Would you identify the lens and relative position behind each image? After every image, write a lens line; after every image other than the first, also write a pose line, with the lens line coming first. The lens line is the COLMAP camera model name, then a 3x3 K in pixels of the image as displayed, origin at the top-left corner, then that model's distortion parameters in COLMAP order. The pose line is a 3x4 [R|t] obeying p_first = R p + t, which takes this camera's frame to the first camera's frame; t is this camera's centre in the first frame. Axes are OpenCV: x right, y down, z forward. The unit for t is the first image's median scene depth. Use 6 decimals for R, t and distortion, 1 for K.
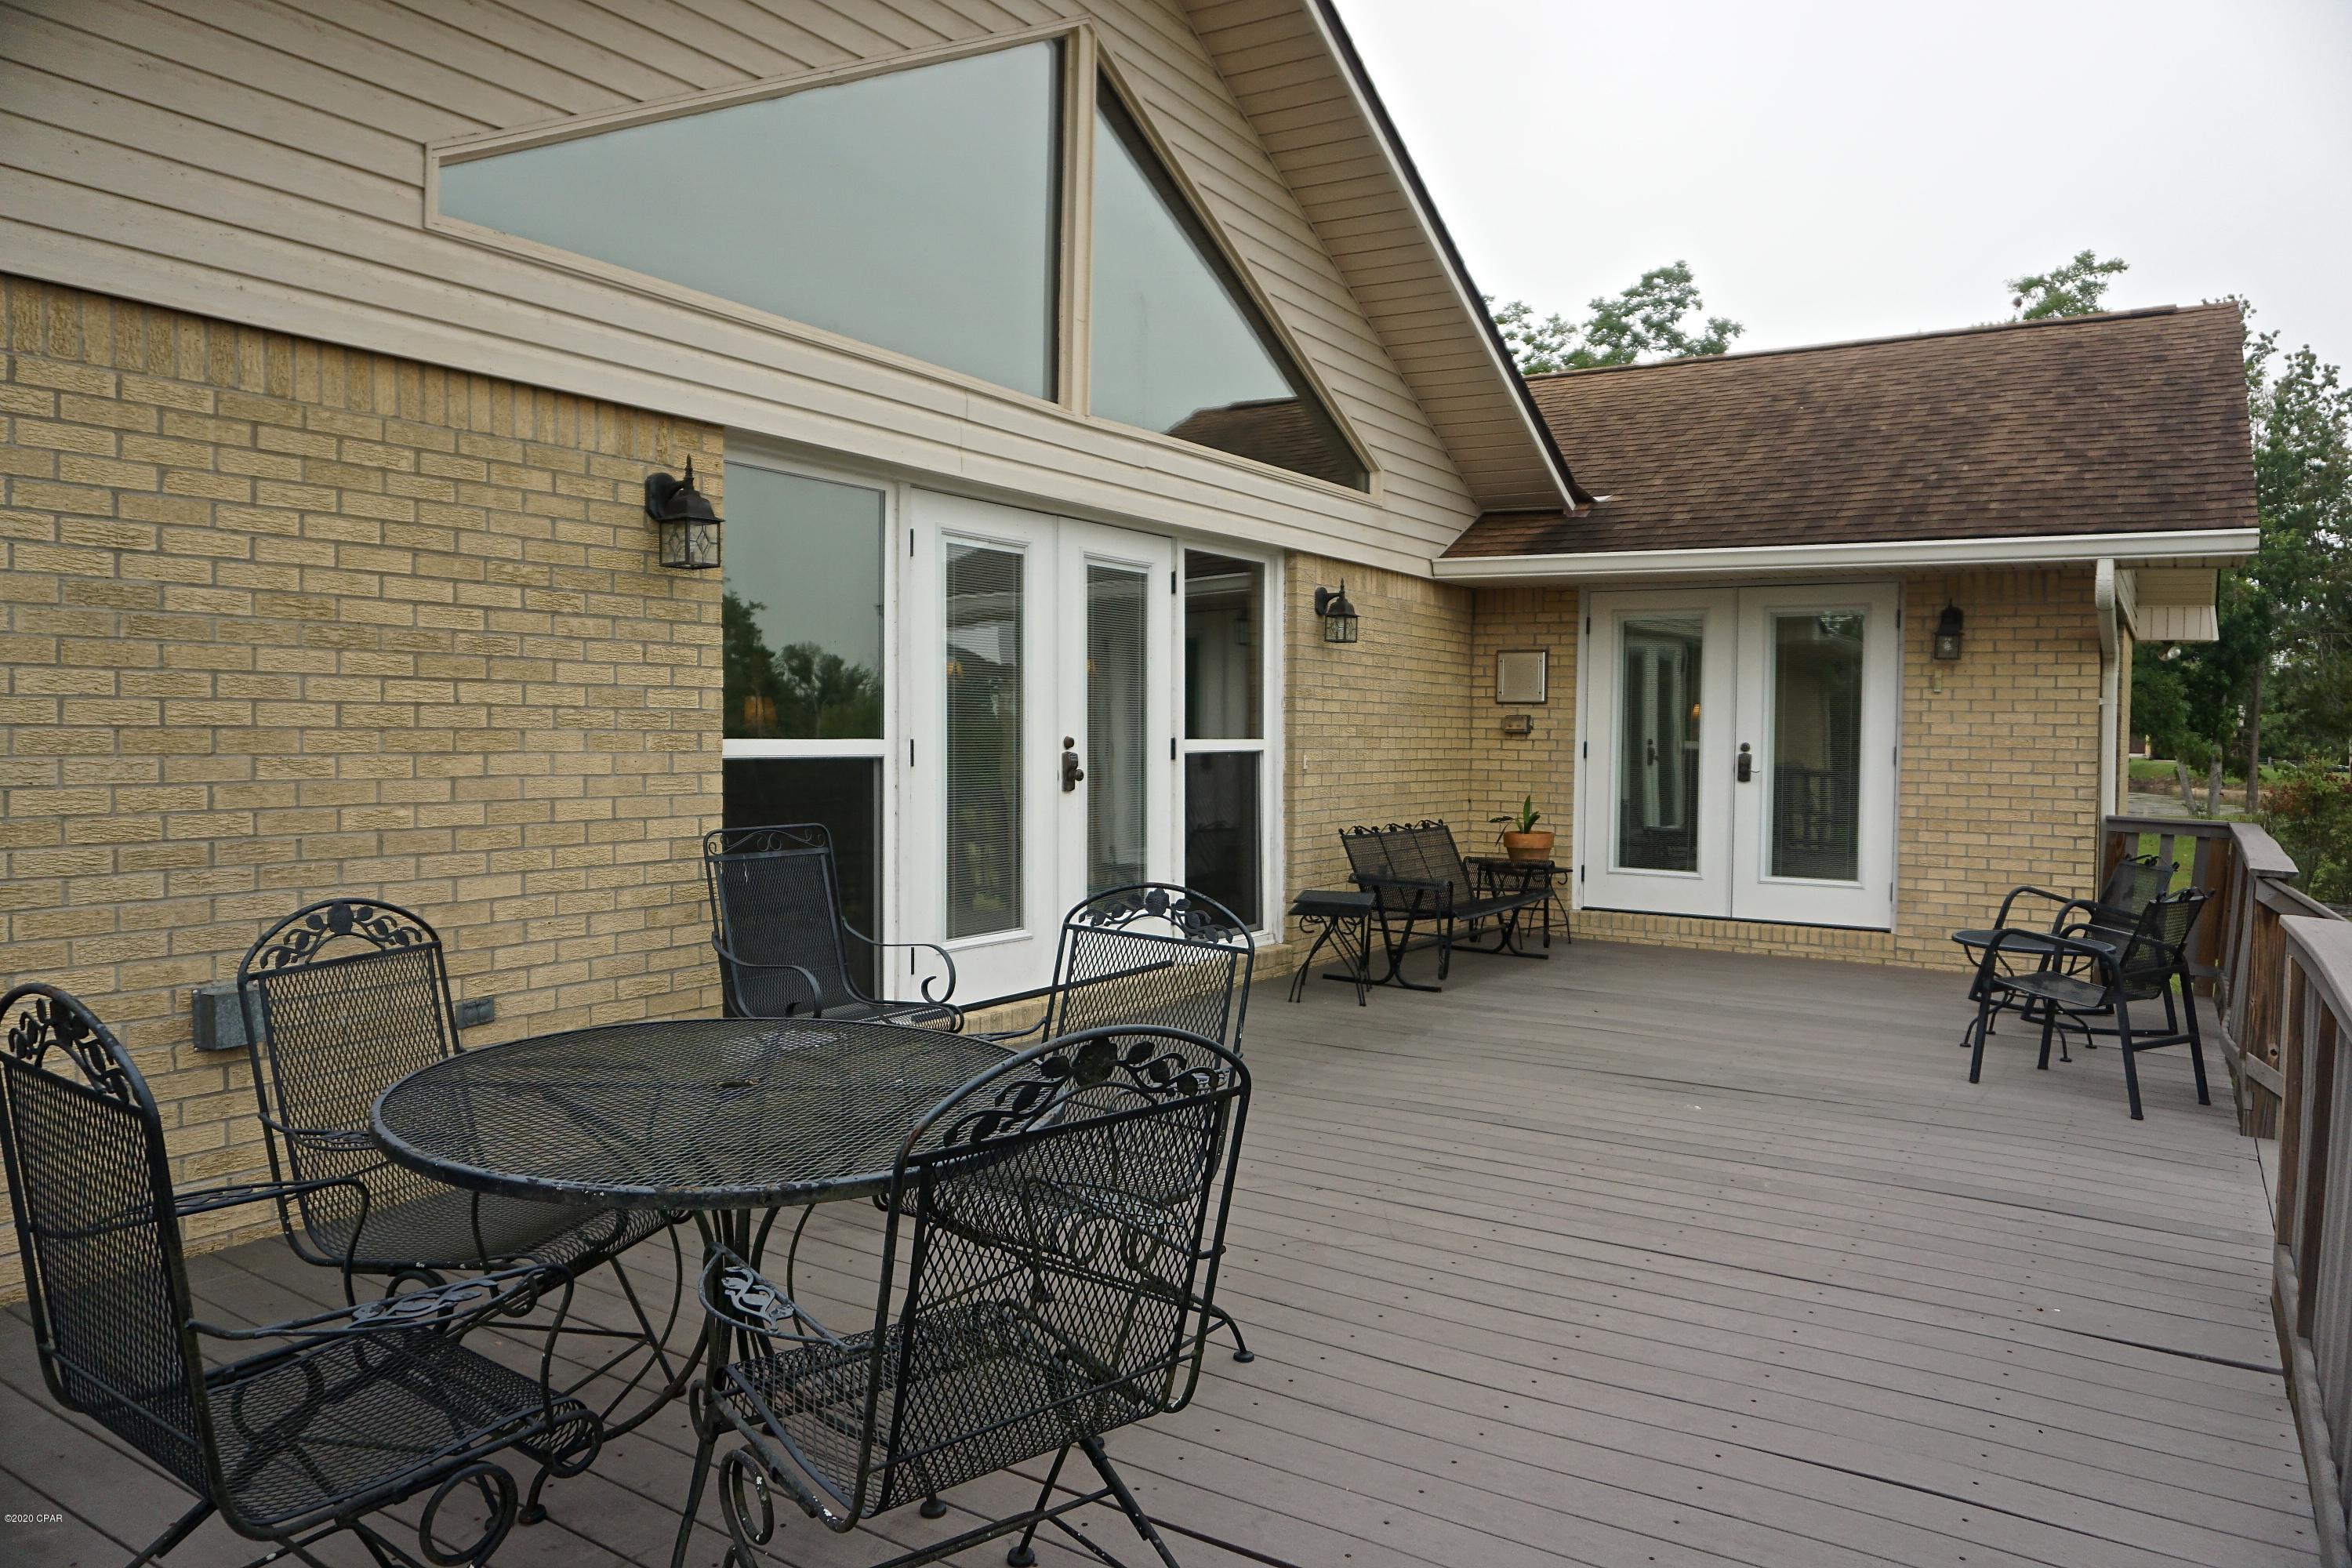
lens RADIAL K [[1579.8, 0, 1186.6], [0, 1579.8, 739.7], [0, 0, 1]] dist [-0.047432, 0.030516]
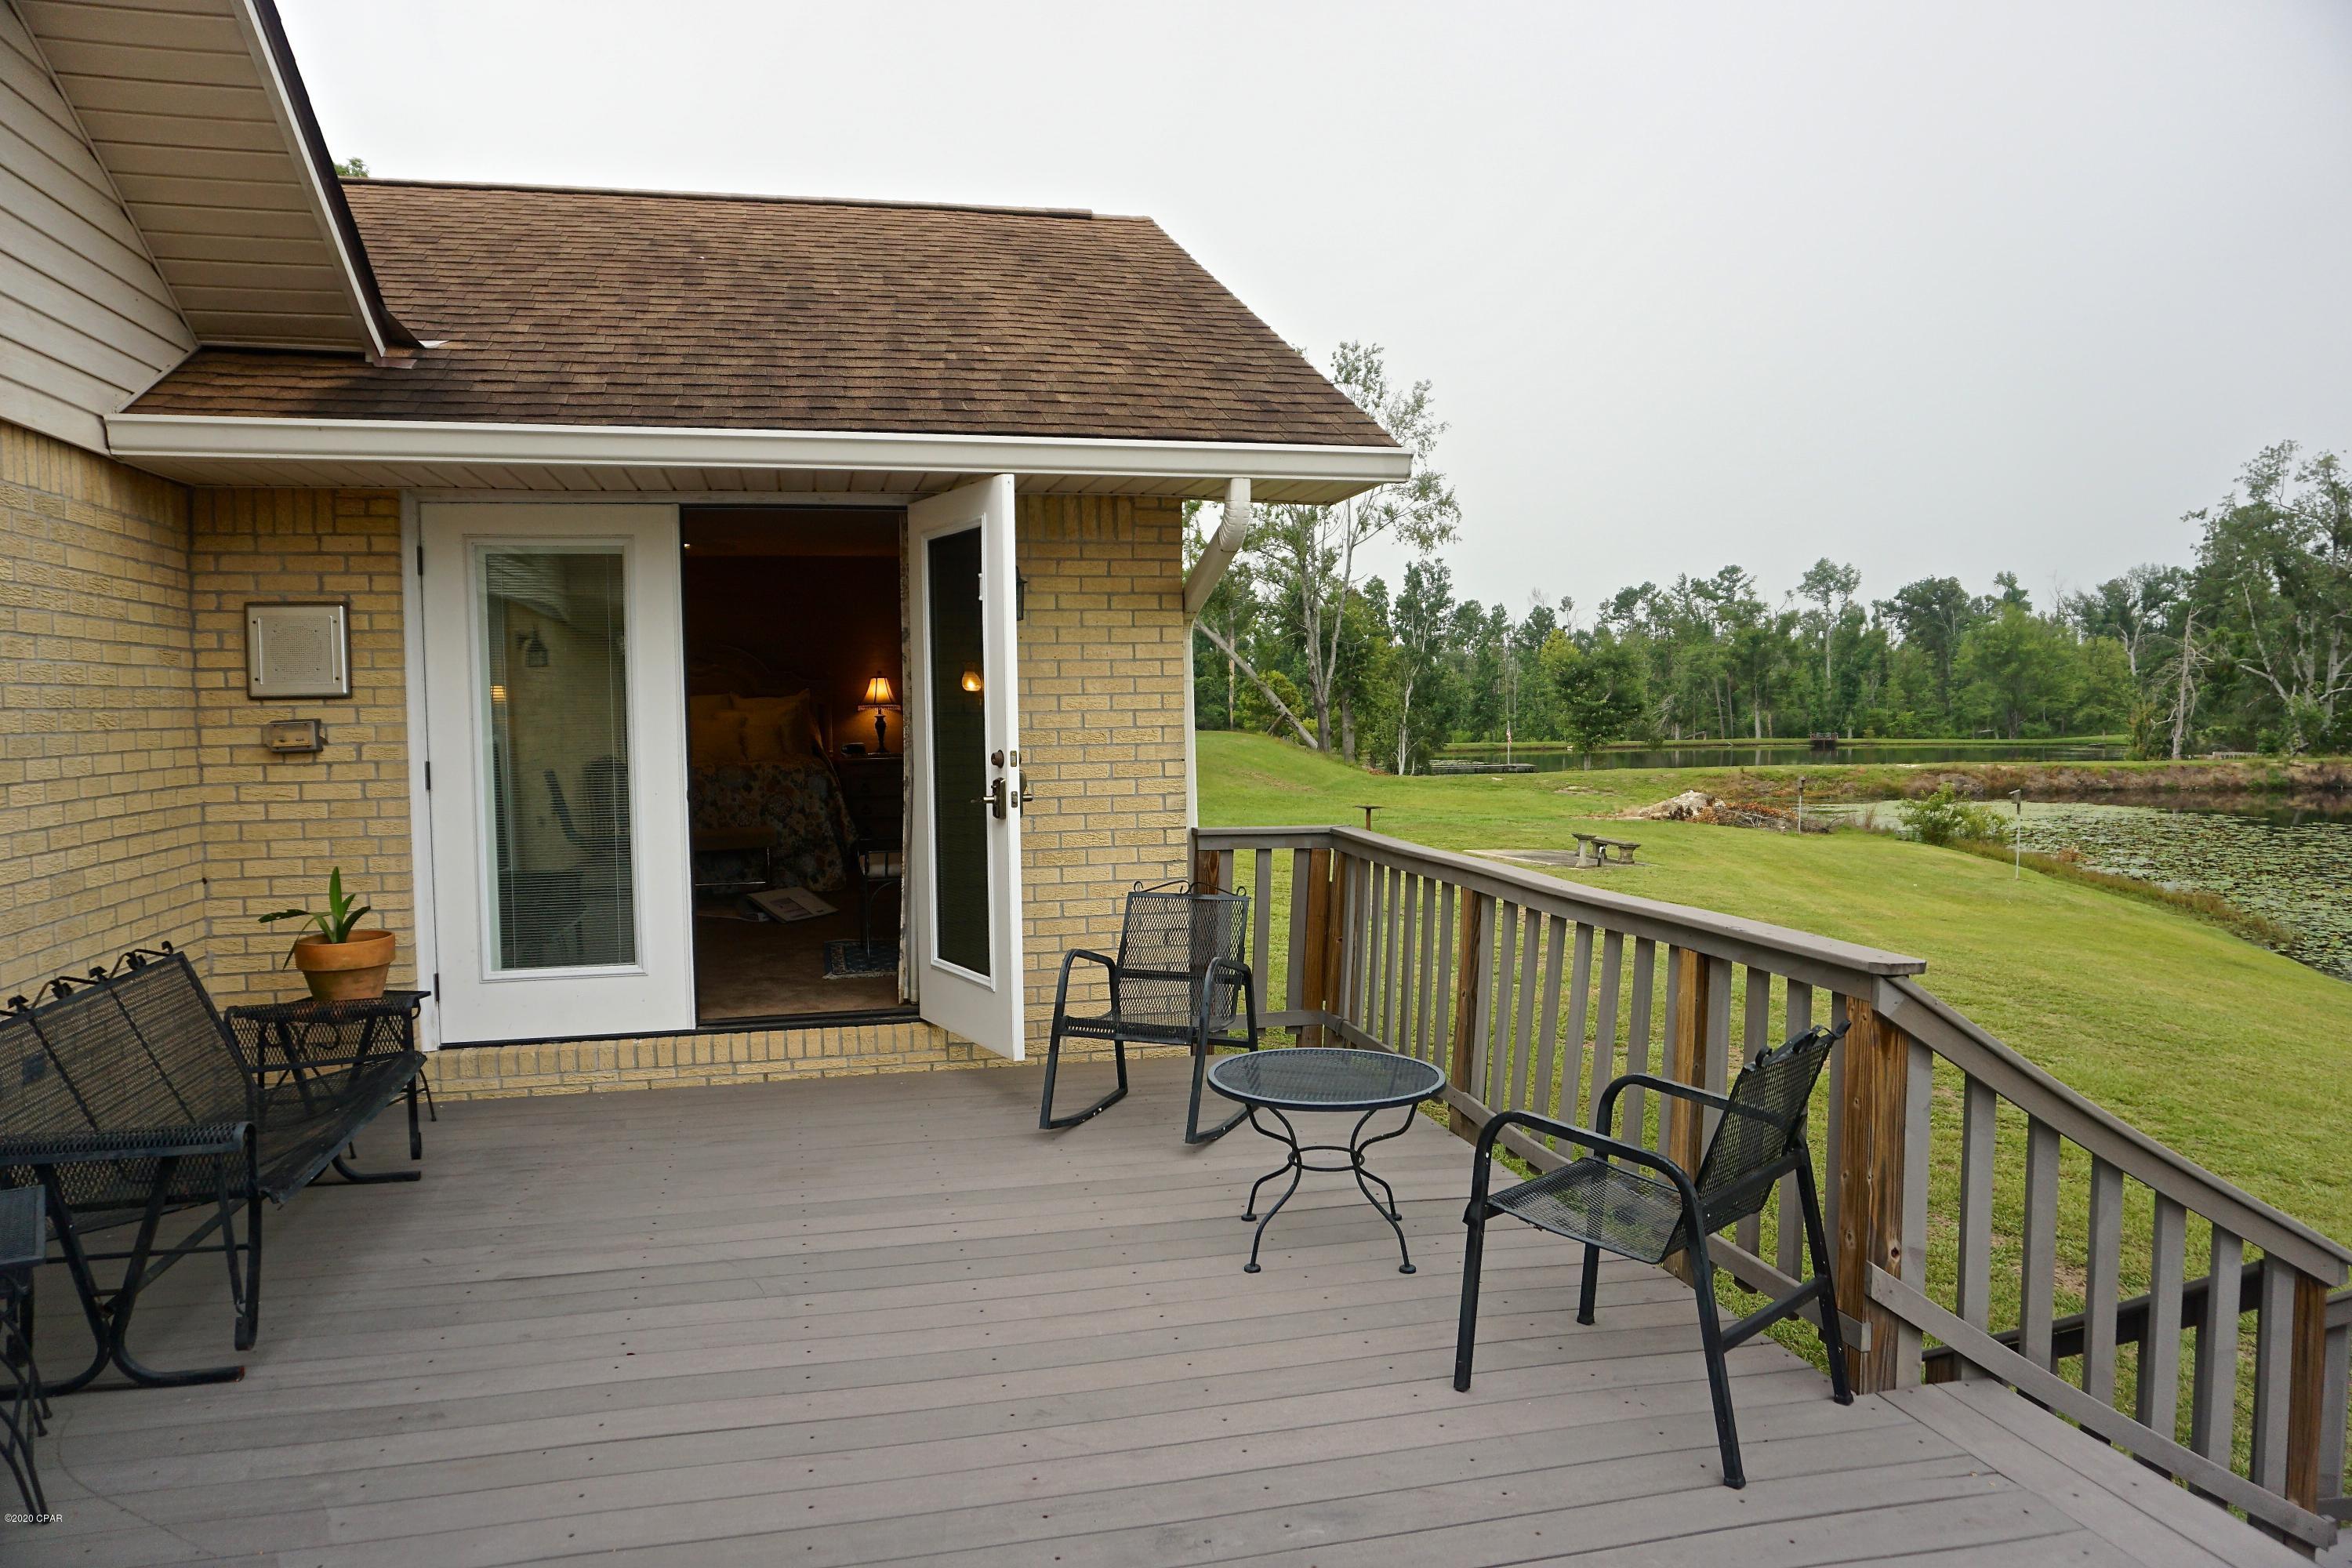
lens RADIAL K [[1579.8, 0, 1172.6], [0, 1579.8, 774.6], [0, 0, 1]] dist [-0.047432, 0.030516]
pose [[0.701419, -0.061266, 0.710111, 0.037426], [0.032375, 0.998009, 0.054126, -0.016705], [-0.712013, -0.014976, 0.702007, 0.414616]]
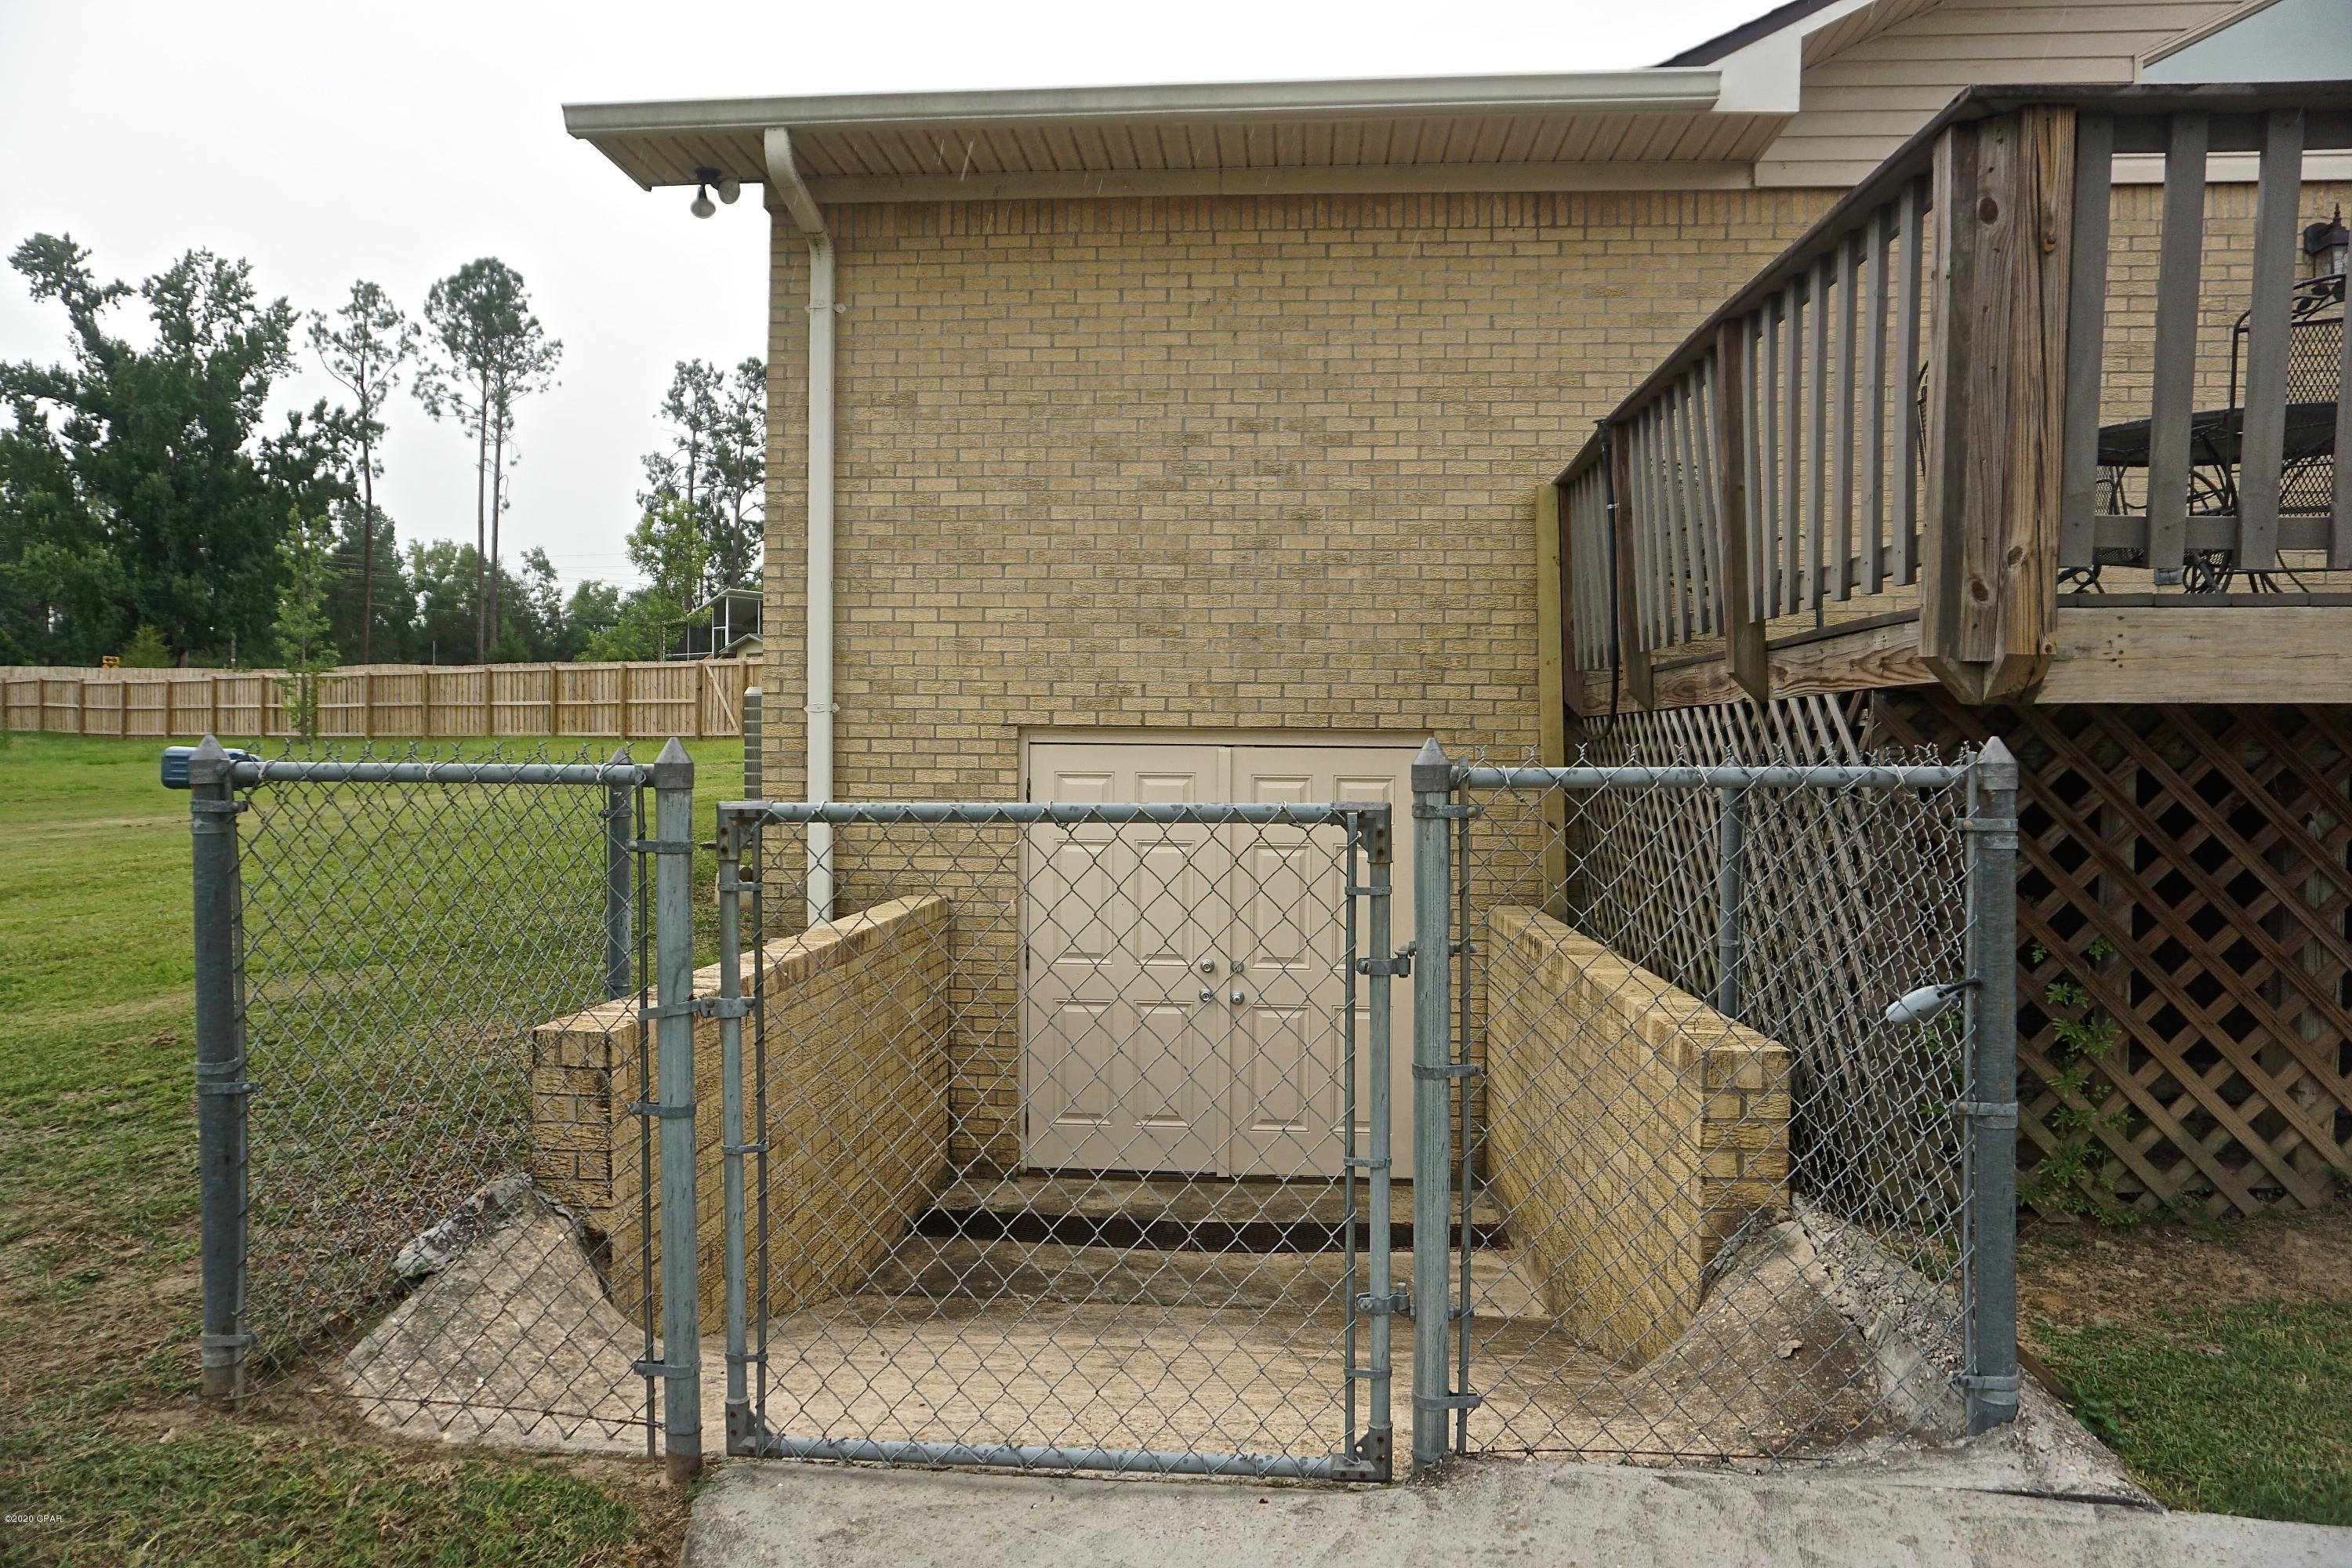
lens RADIAL K [[1579.8, 0, 1163.1], [0, 1579.8, 776.6], [0, 0, 1]] dist [-0.047432, 0.030516]
pose [[0.462479, -0.004562, -0.886619, 0.218645], [-0.010014, 0.999896, -0.010369, 0.182161], [0.886574, 0.013674, 0.462385, -0.297254]]
